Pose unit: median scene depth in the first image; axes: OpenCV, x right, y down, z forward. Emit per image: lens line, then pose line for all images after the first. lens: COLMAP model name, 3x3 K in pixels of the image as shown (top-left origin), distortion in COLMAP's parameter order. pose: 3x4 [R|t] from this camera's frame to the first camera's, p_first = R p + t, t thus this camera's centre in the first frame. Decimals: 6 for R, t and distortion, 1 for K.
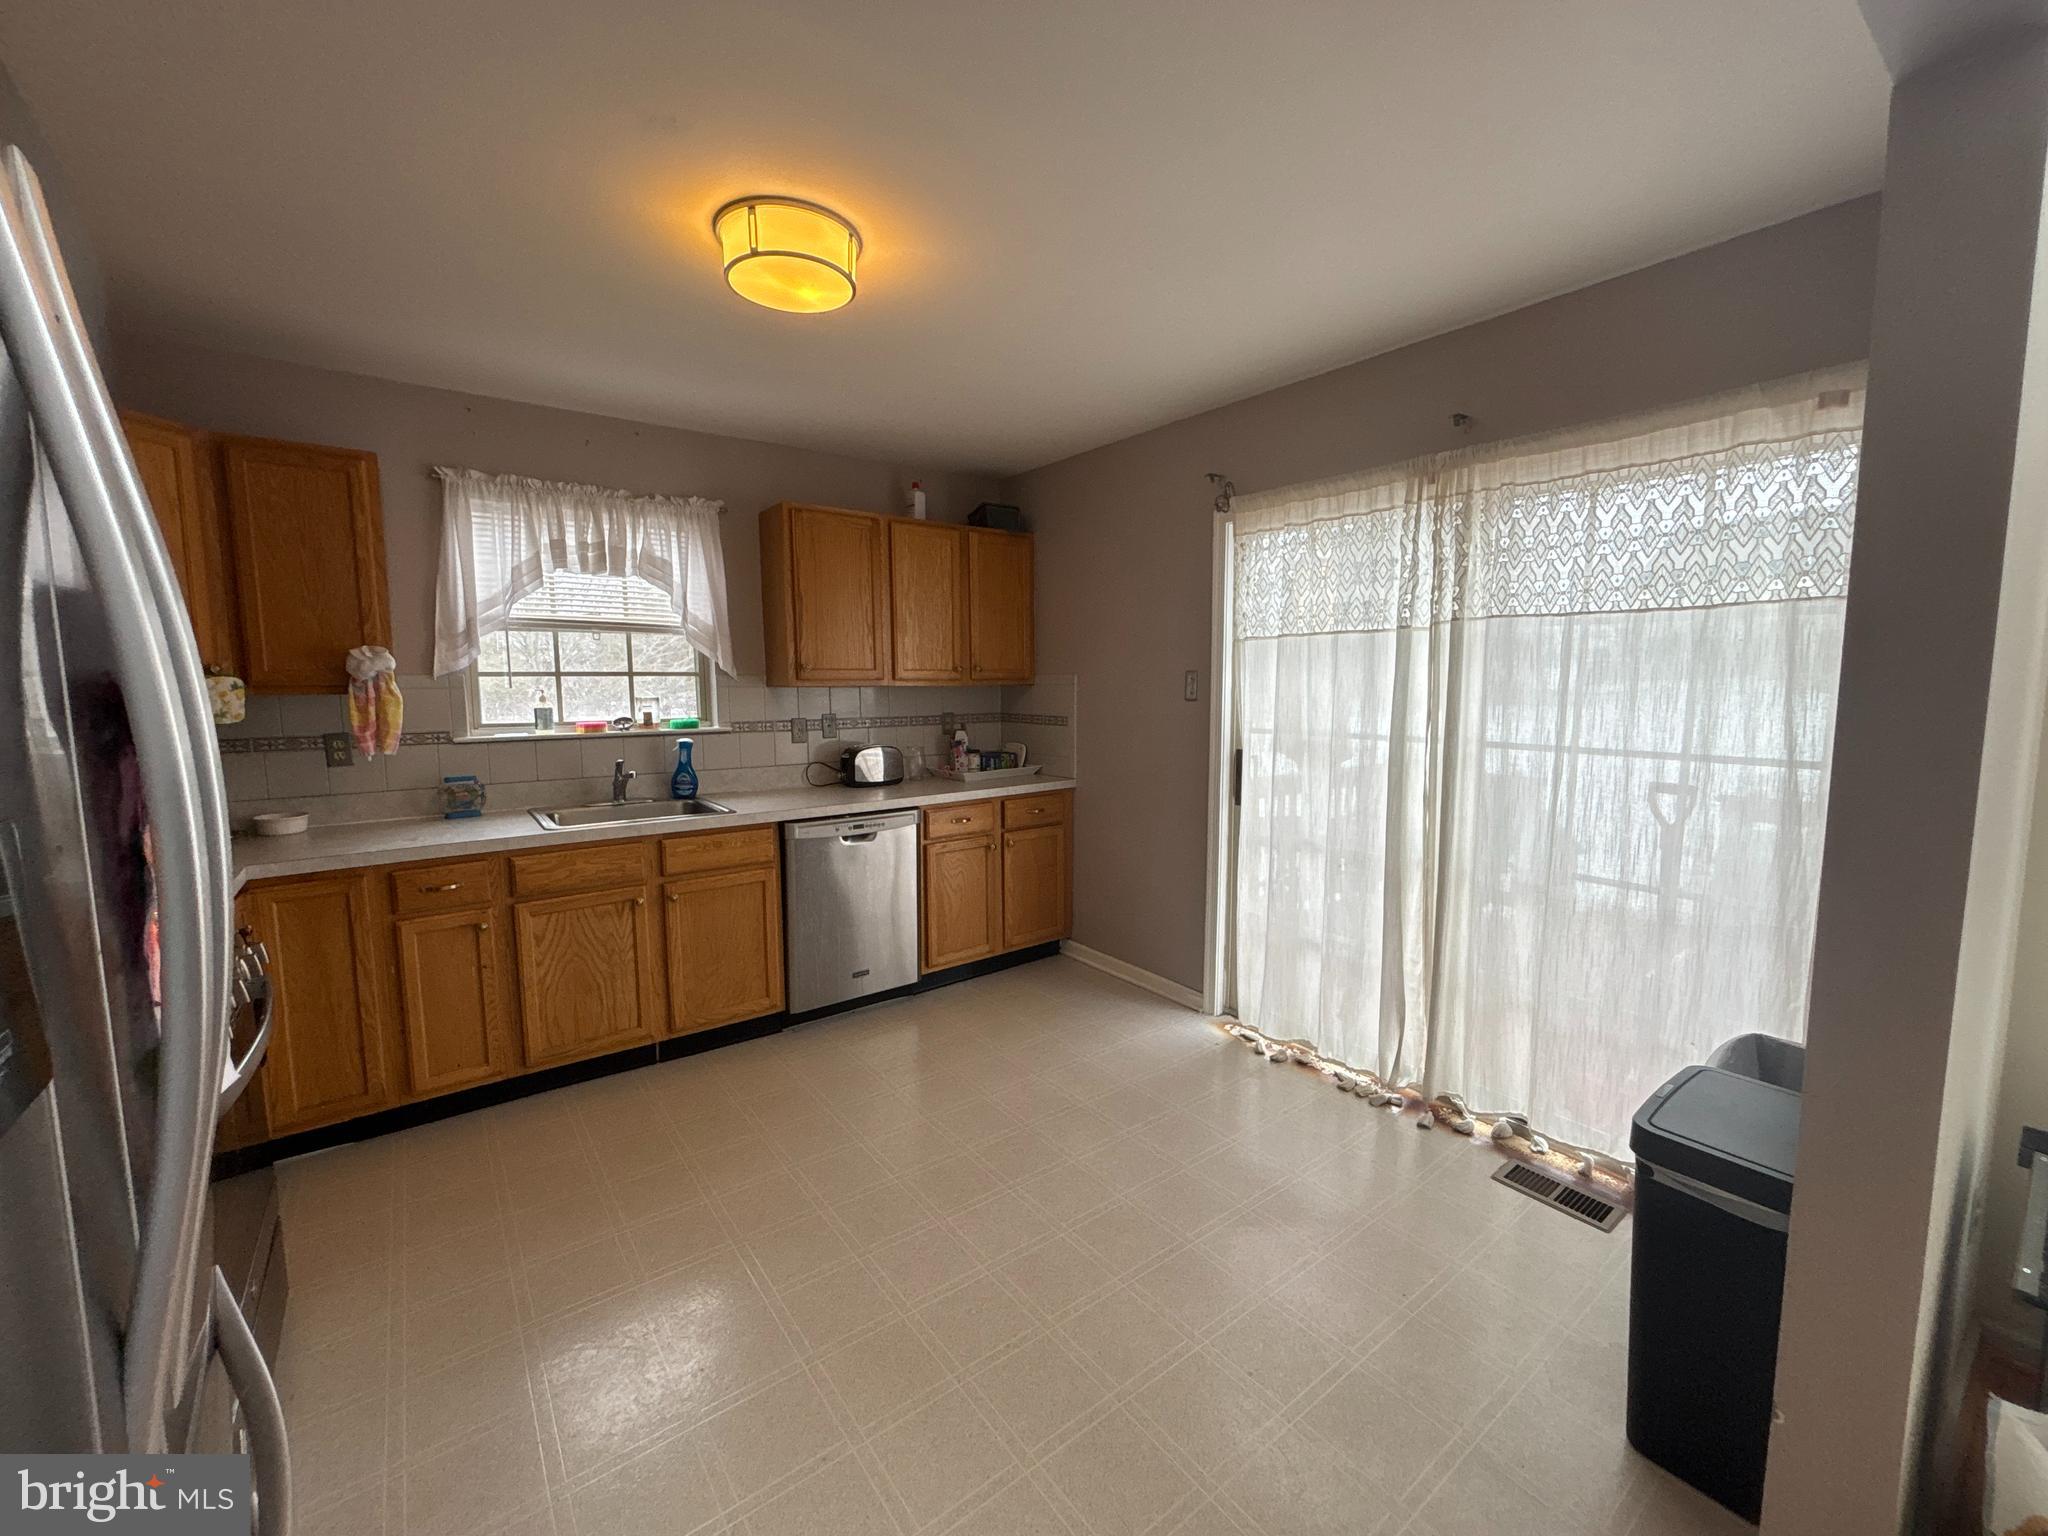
lens RADIAL K [[817.5, 0, 1033.9], [0, 817.5, 765.6], [0, 0, 1]] dist [-0.002958, -0.001285]
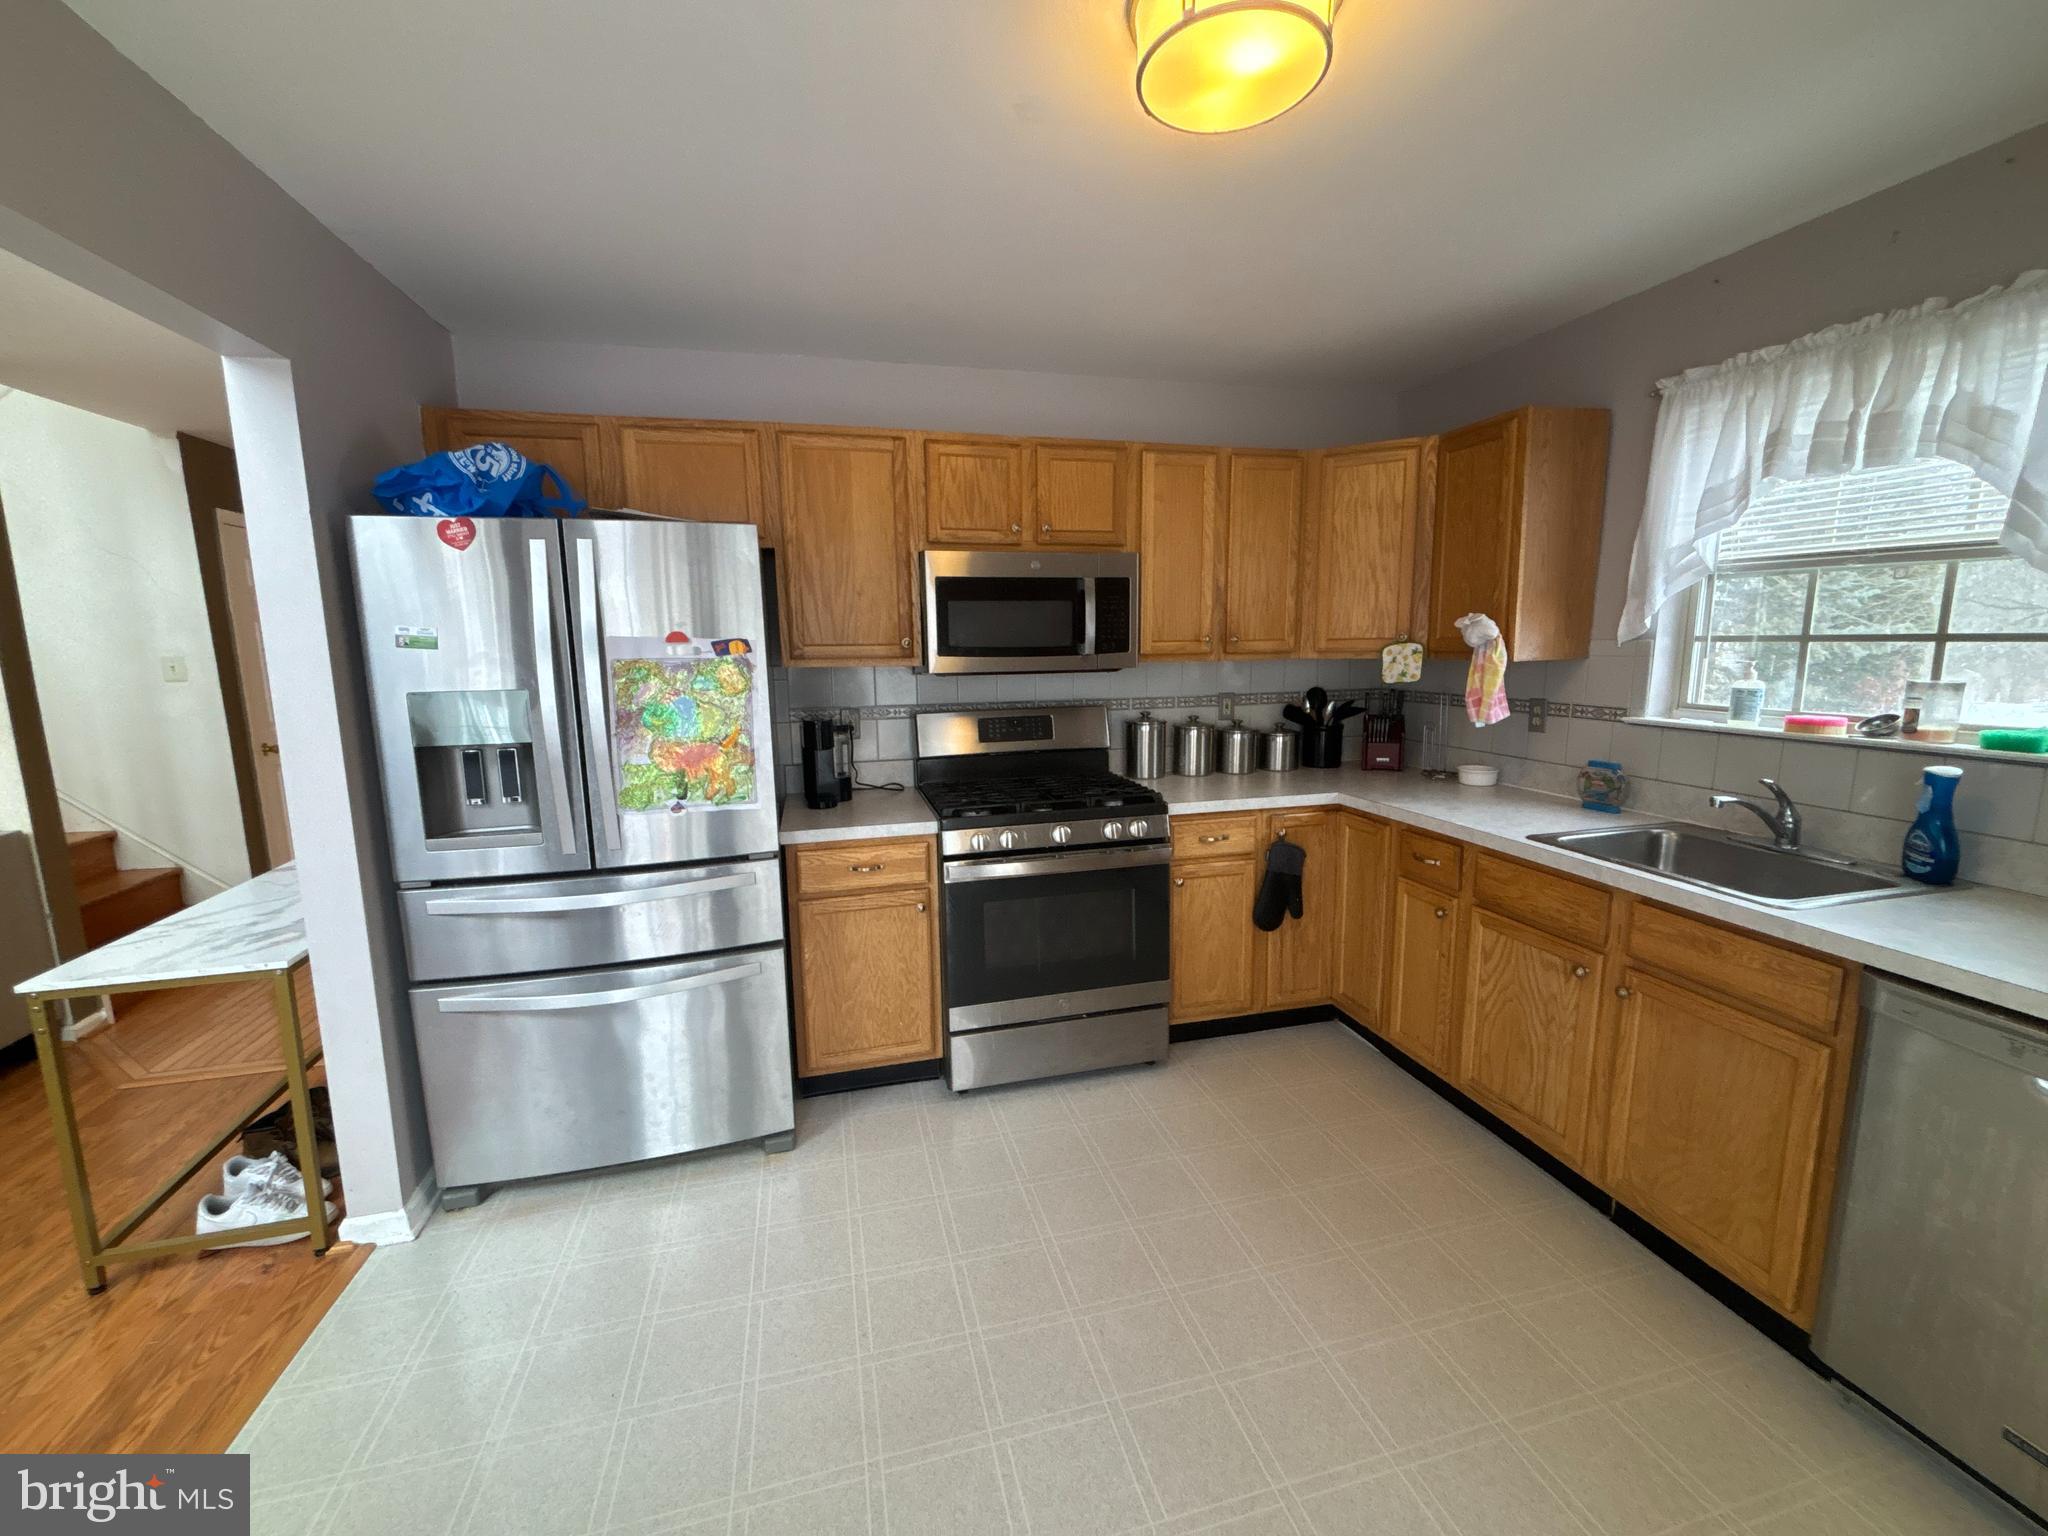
lens RADIAL K [[817.5, 0, 1022.8], [0, 817.5, 765.0], [0, 0, 1]] dist [-0.002958, -0.001285]
pose [[-0.396481, 0.146847, -0.906222, 0.267216], [-0.084649, 0.977071, 0.195362, -0.087242], [0.914132, 0.154168, -0.374960, 0.688328]]
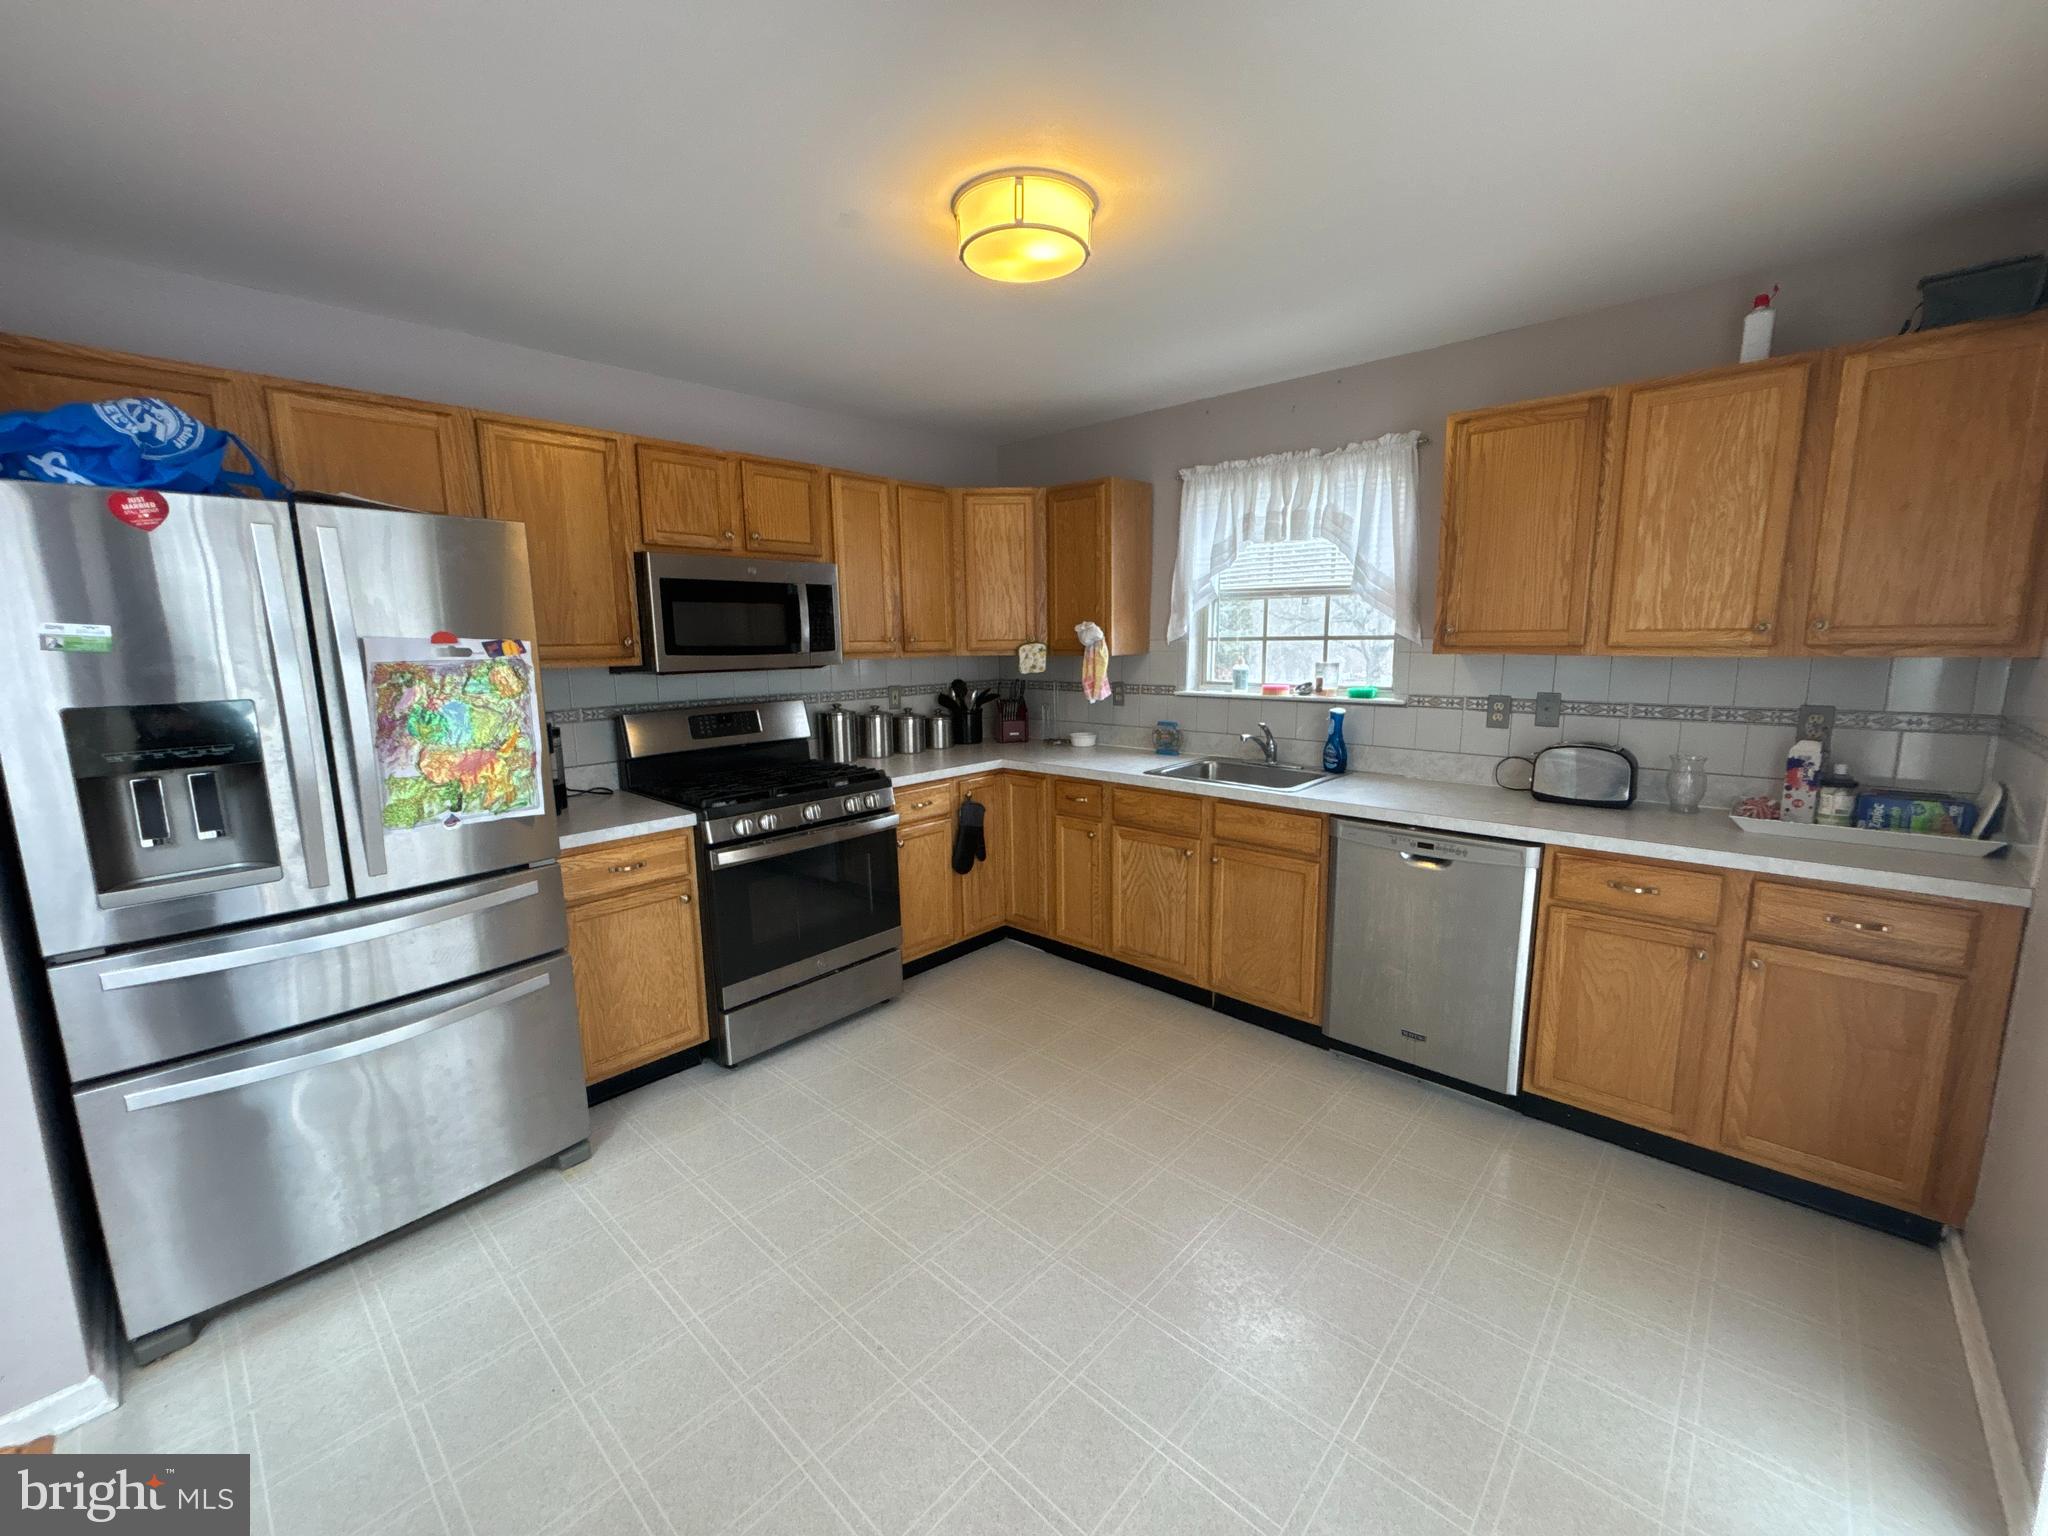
lens RADIAL K [[817.5, 0, 1018.2], [0, 817.5, 767.8], [0, 0, 1]] dist [-0.002958, -0.001285]
pose [[0.164326, 0.158181, -0.973640, 0.444007], [-0.093677, 0.985100, 0.144233, -0.068737], [0.981948, 0.067506, 0.176695, 0.499558]]
